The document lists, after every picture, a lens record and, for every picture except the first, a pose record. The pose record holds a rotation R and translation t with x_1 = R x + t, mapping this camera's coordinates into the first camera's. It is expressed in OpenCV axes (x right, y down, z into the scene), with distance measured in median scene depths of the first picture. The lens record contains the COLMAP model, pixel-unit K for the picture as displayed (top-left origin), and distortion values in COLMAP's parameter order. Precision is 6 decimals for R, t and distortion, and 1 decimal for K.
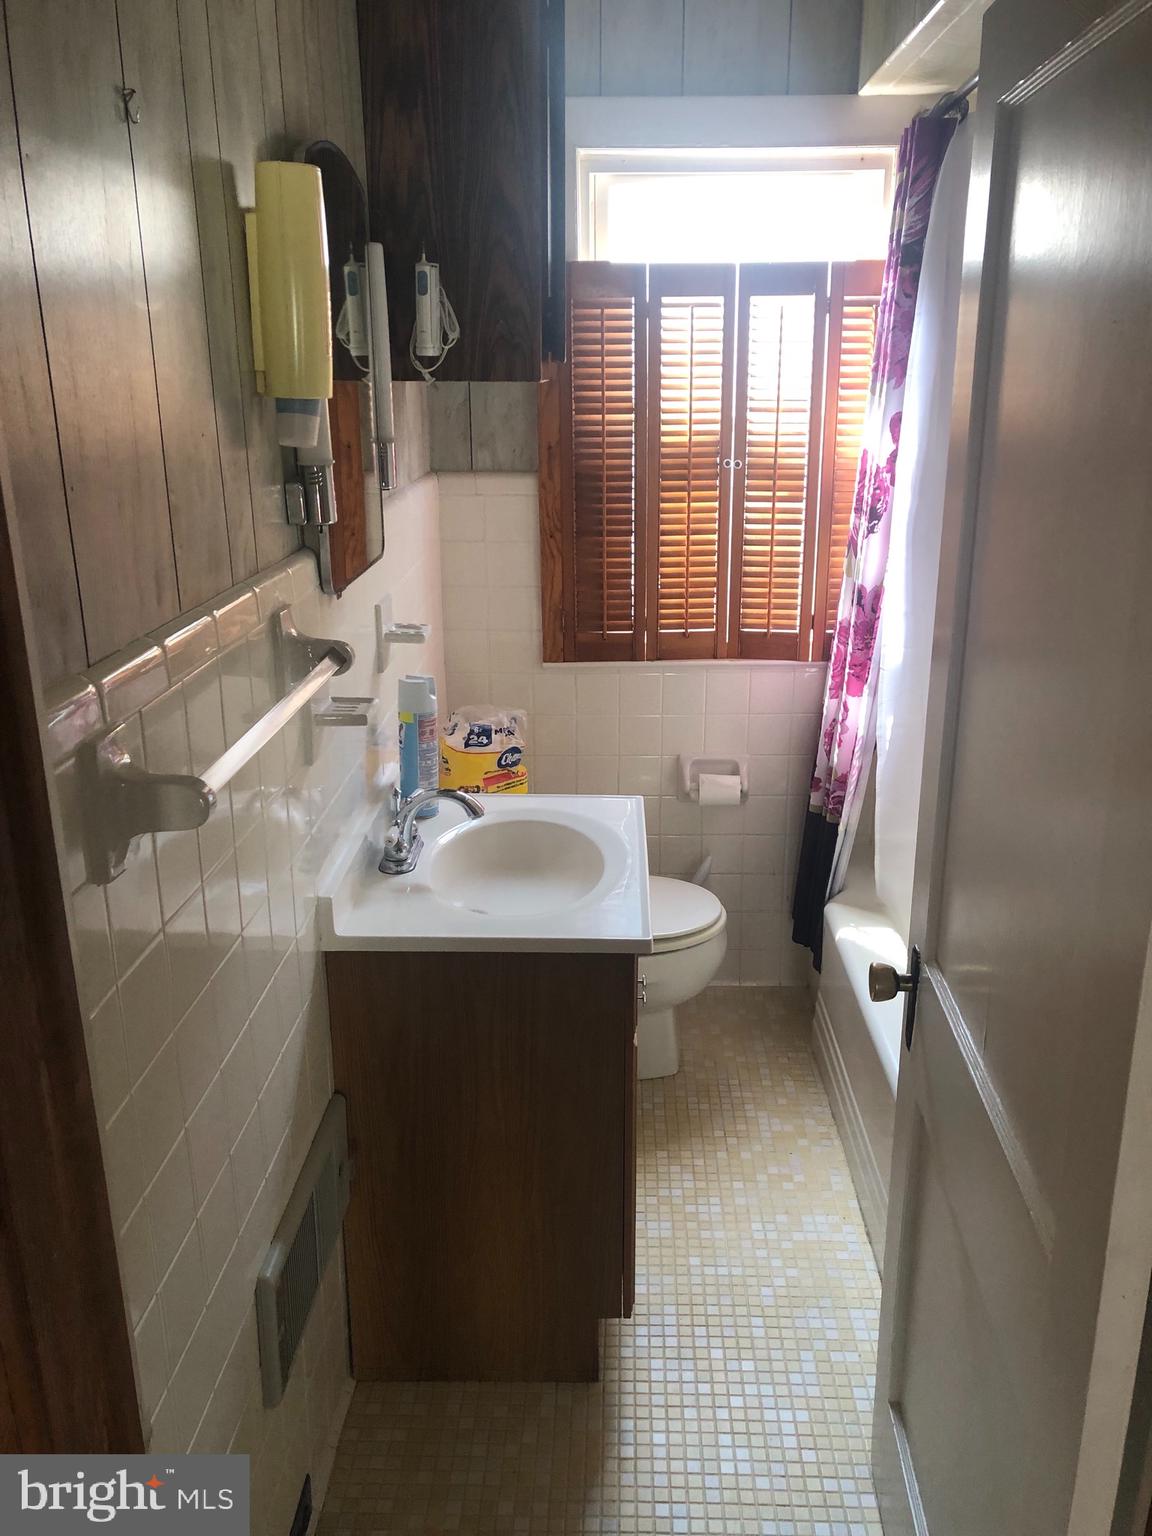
lens RADIAL K [[1218.8, 0, 576.0], [0, 1218.8, 768.0], [0, 0, 1]] dist [-0.087604, -0.000816]
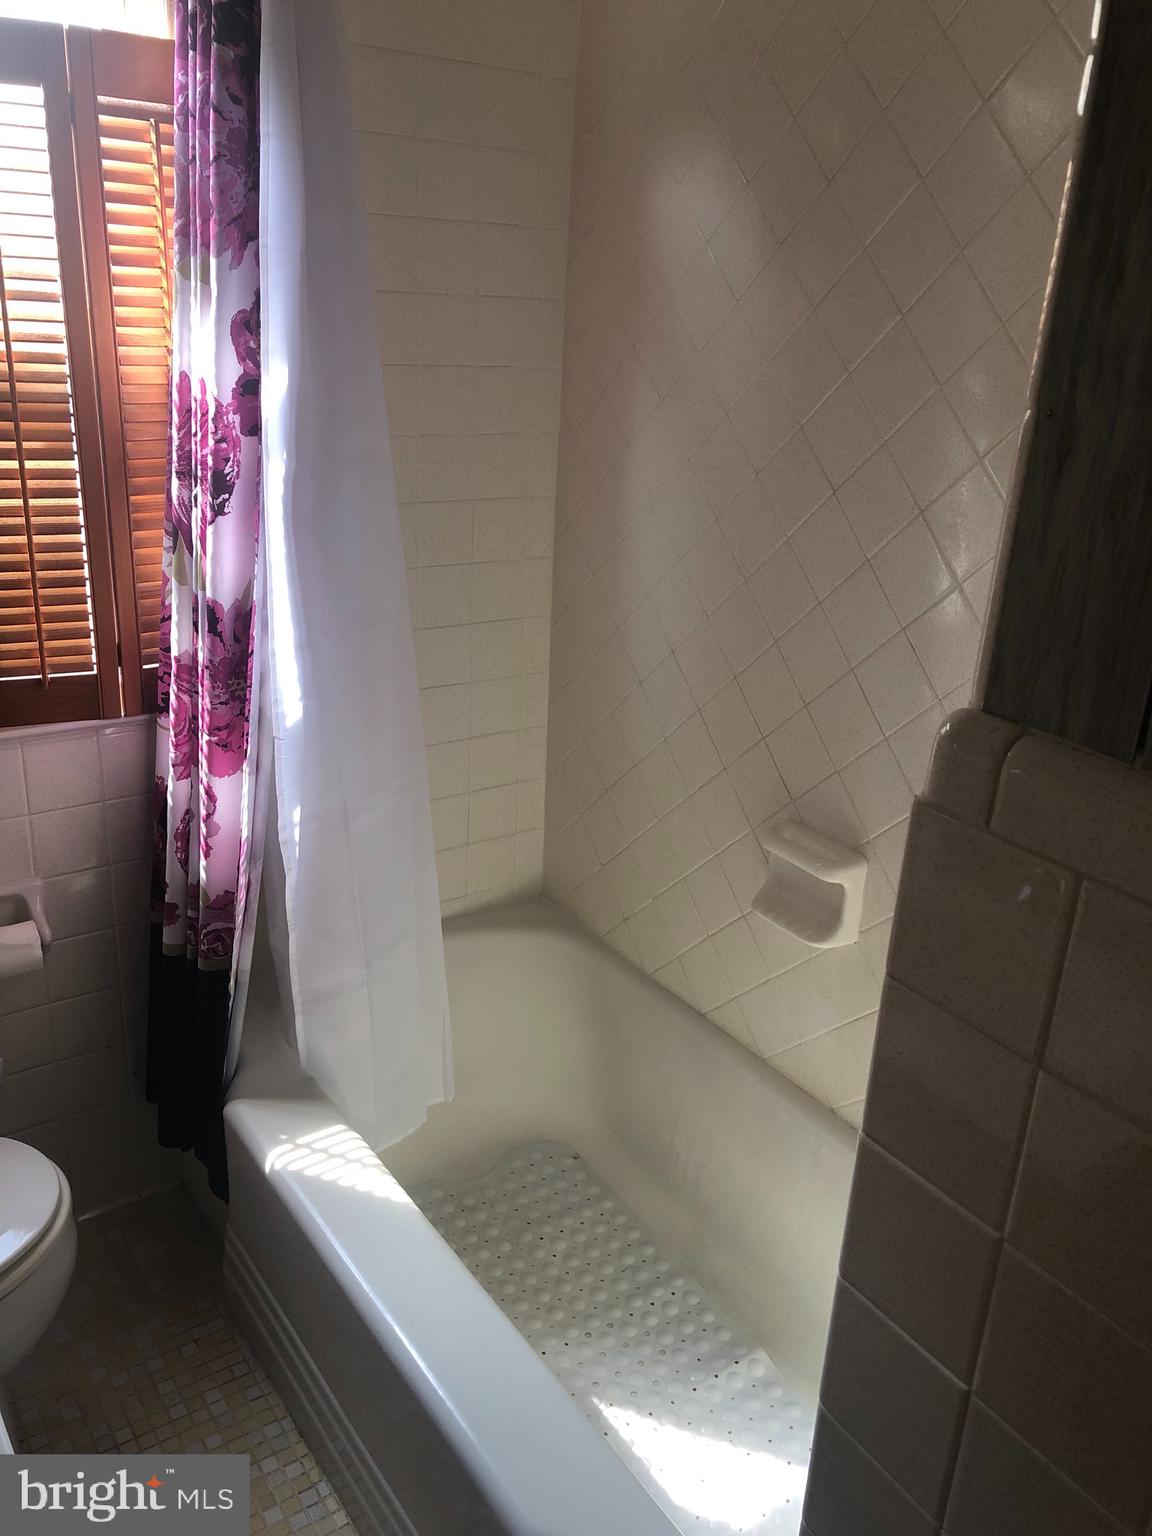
lens RADIAL K [[1234.7, 0, 542.6], [0, 1234.7, 762.3], [0, 0, 1]] dist [0.027695, -0.001827]
pose [[0.801000, -0.164501, 0.575620, -0.005172], [0.127040, 0.986315, 0.105088, -0.111107], [-0.585030, -0.011049, 0.810937, 0.379439]]
